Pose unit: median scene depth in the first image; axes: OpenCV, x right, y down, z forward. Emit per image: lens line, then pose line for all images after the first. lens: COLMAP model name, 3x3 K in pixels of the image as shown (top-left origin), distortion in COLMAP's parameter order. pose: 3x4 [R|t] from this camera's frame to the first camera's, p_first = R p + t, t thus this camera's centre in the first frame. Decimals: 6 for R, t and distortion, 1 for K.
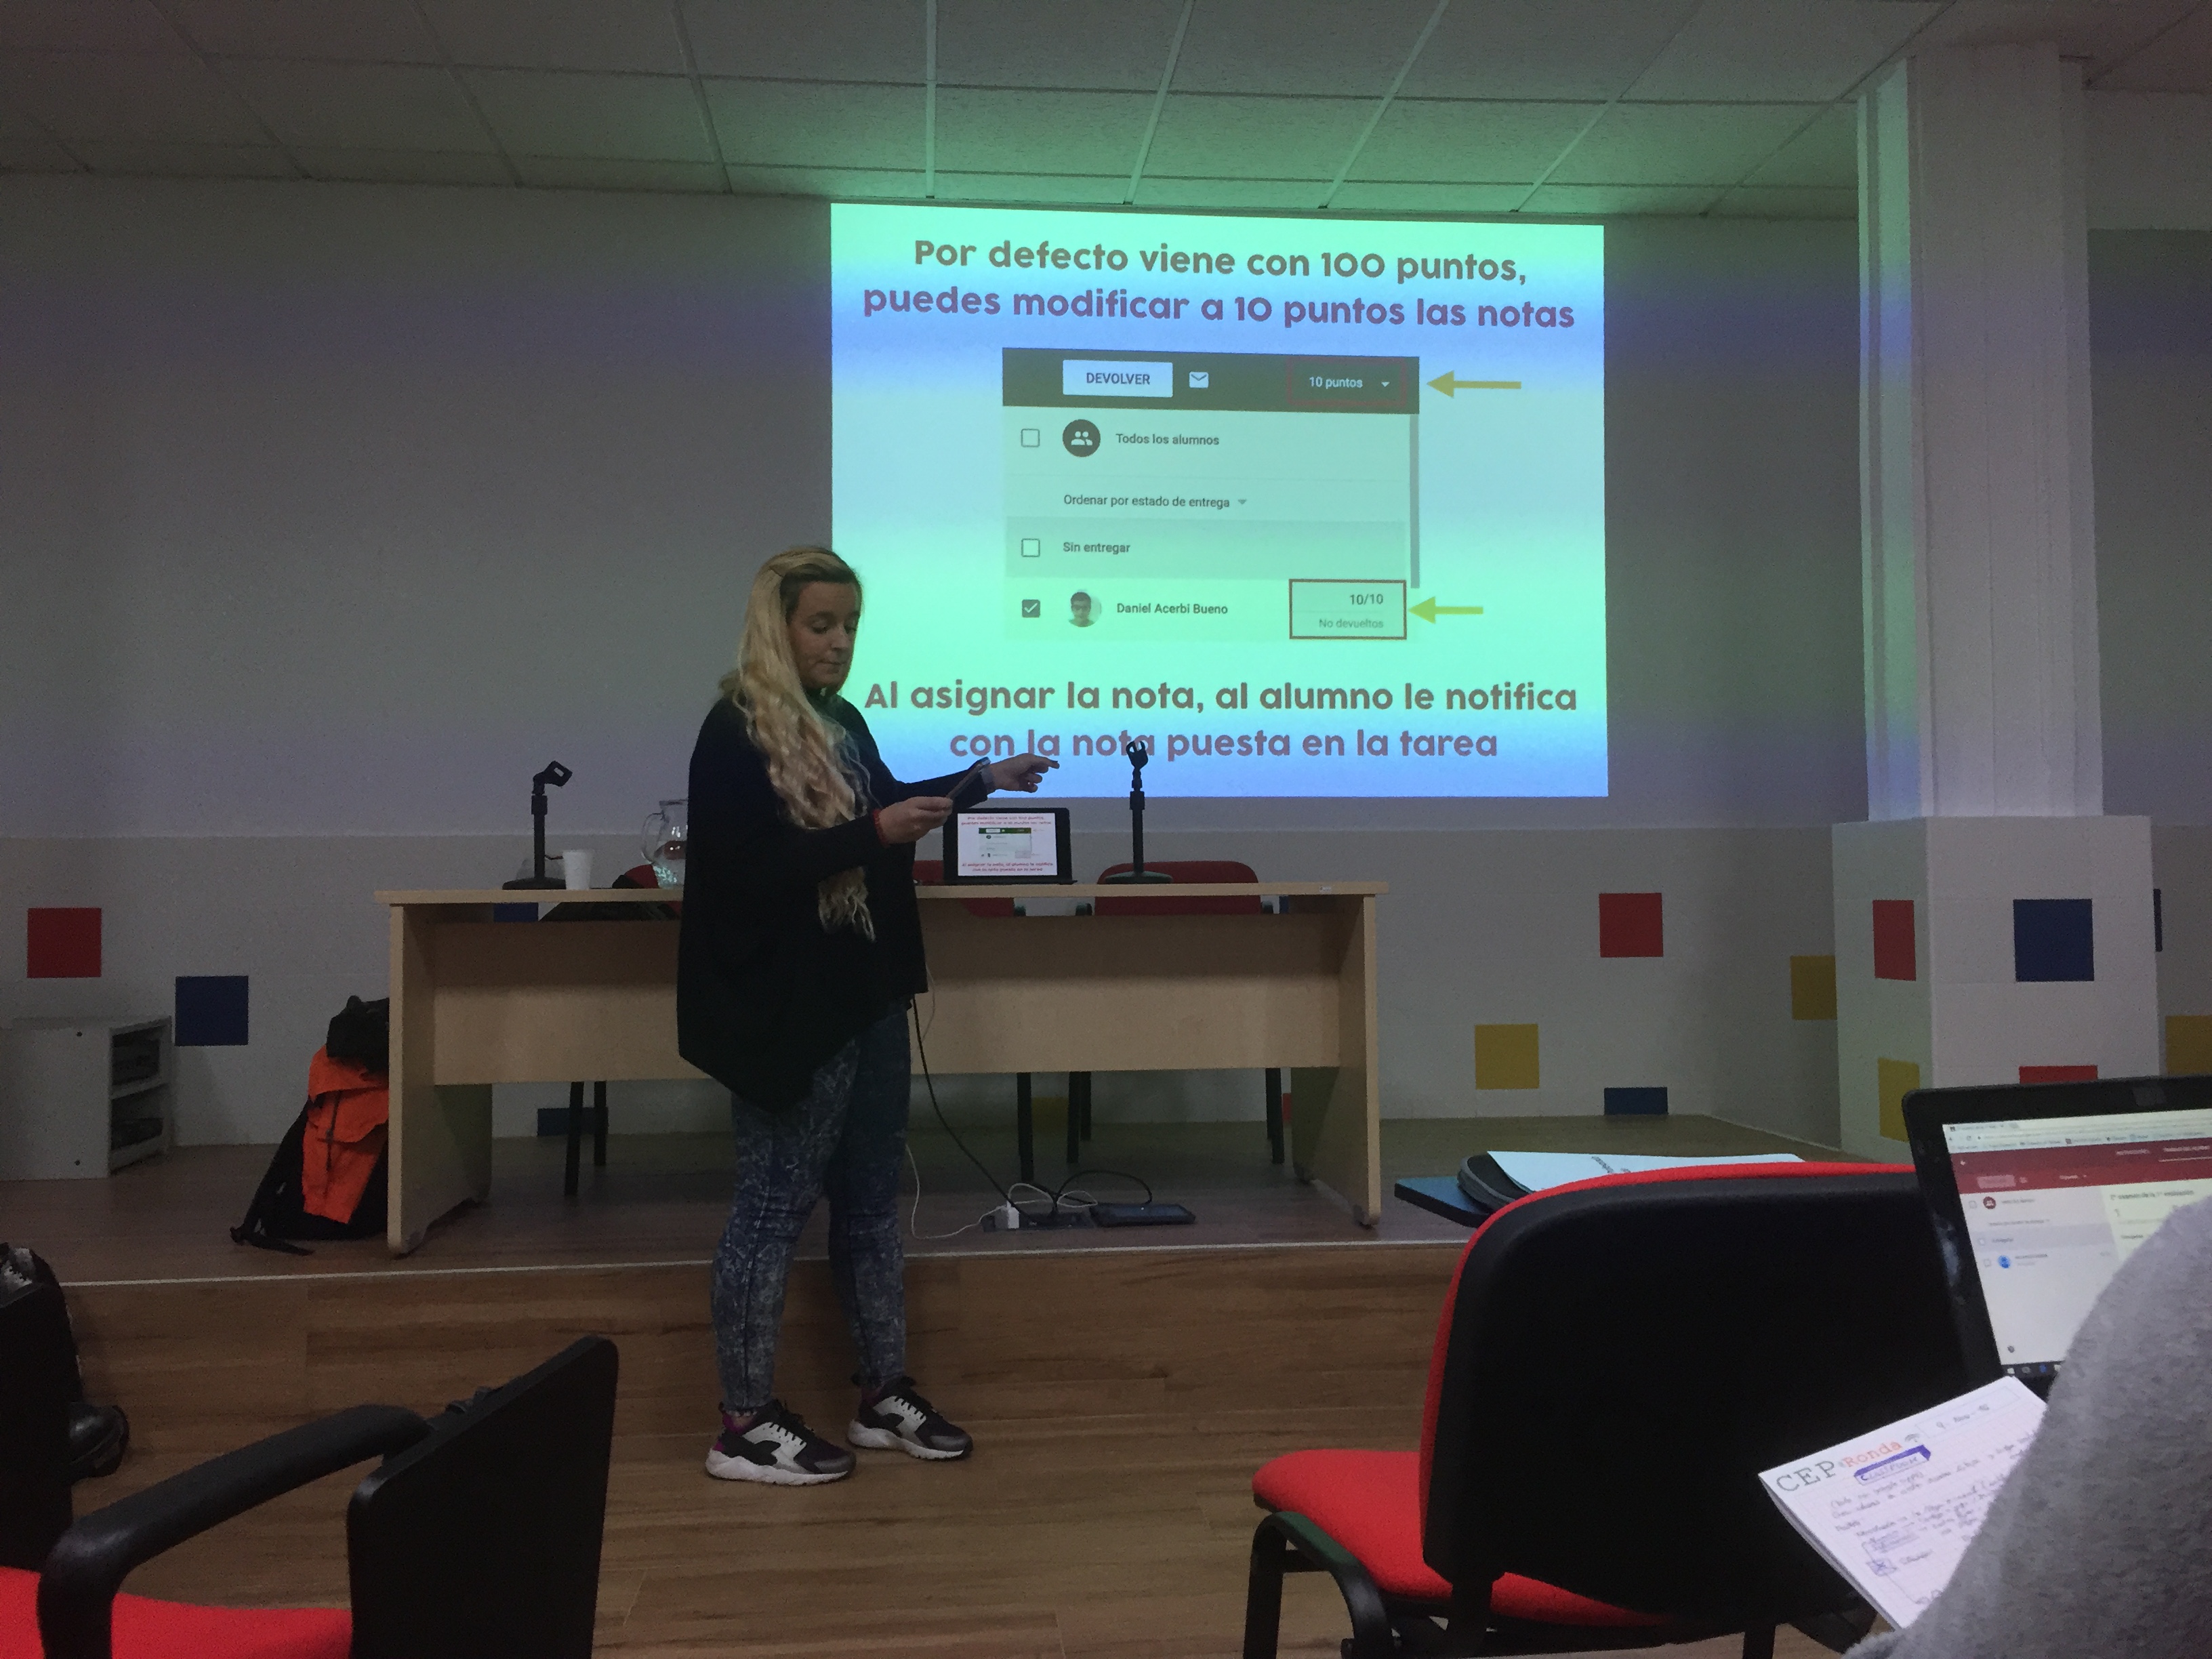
lens RADIAL K [[1842.3, 0, 1097.1], [0, 1842.3, 840.3], [0, 0, 1]] dist [0.059514, -0.104459]
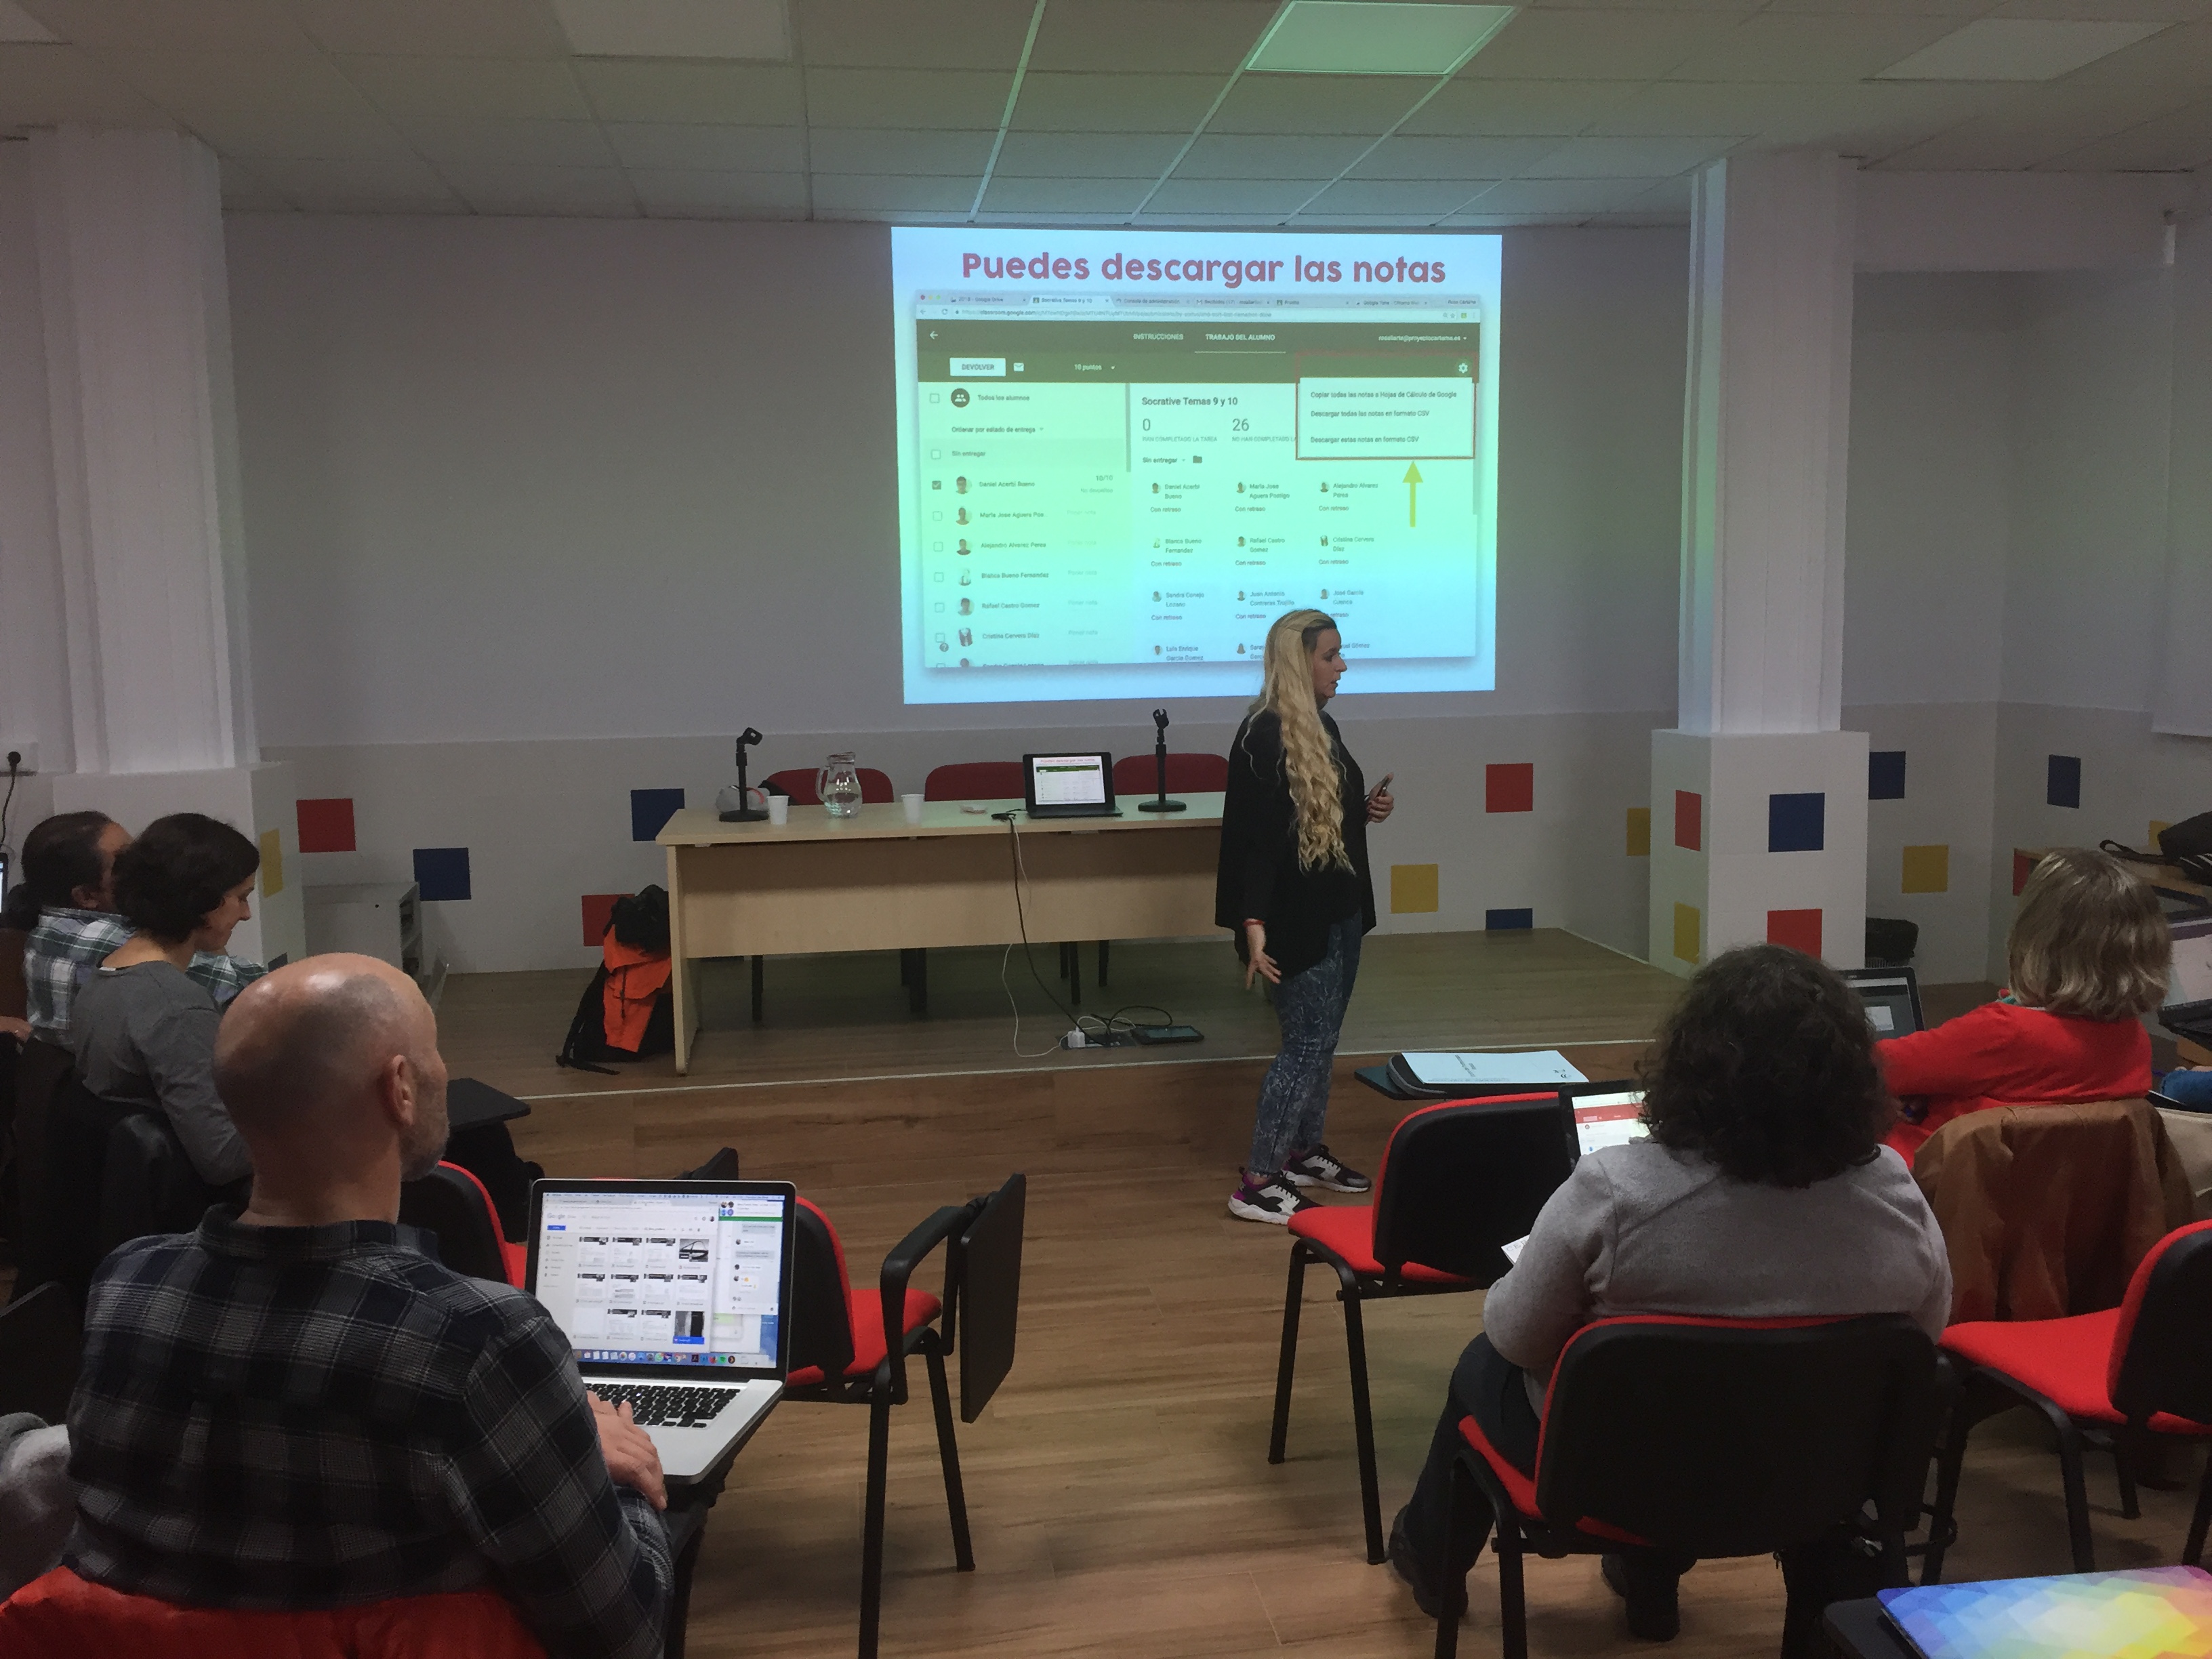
lens RADIAL K [[1806.5, 0, 1089.7], [0, 1806.5, 835.3], [0, 0, 1]] dist [0.013377, 0.002530]
pose [[0.999180, -0.015303, 0.037487, -0.084688], [0.009765, 0.989575, 0.143684, -0.154395], [-0.039295, -0.143200, 0.988913, -0.382421]]
